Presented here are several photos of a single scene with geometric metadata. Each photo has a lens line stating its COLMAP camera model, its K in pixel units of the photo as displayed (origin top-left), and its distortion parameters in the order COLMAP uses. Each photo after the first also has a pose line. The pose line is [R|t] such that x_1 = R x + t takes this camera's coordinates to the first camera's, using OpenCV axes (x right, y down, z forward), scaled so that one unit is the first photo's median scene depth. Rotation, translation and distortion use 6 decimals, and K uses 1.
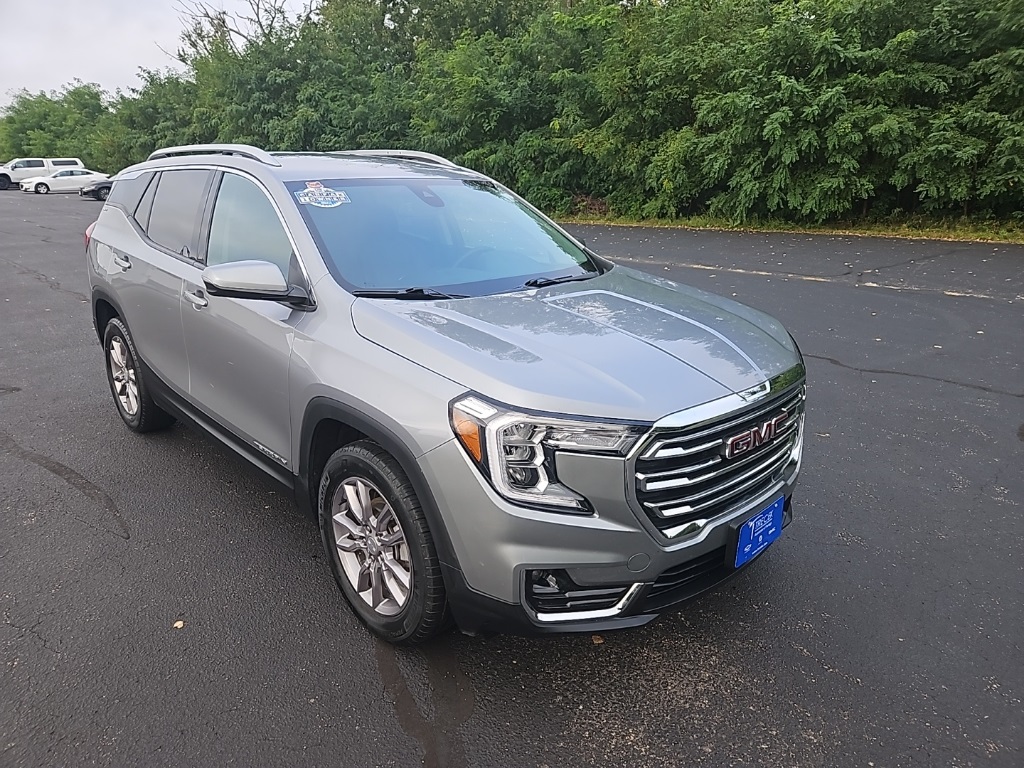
lens RADIAL K [[696.2, 0, 509.4], [0, 696.2, 388.8], [0, 0, 1]] dist [0.060990, -0.058189]
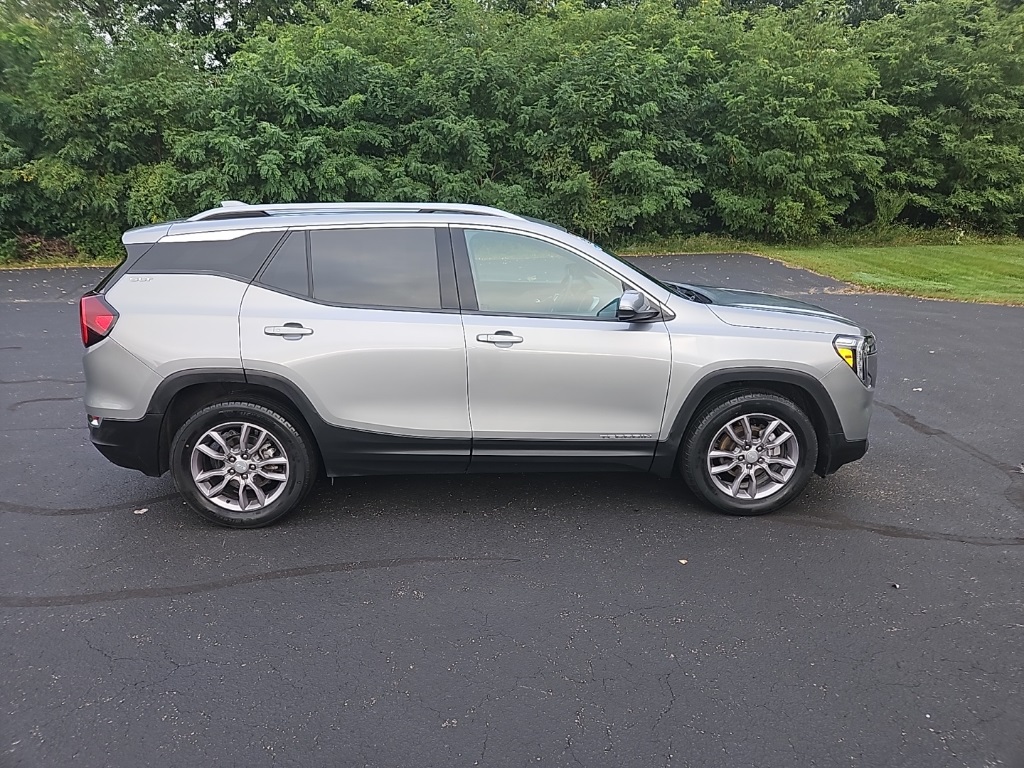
lens RADIAL K [[696.2, 0, 509.4], [0, 696.2, 388.8], [0, 0, 1]] dist [0.060990, -0.058189]
pose [[0.637154, -0.201825, 0.743842, -0.264033], [0.234239, 0.970162, 0.062589, -0.023213], [-0.734280, 0.134358, 0.665418, 0.054864]]
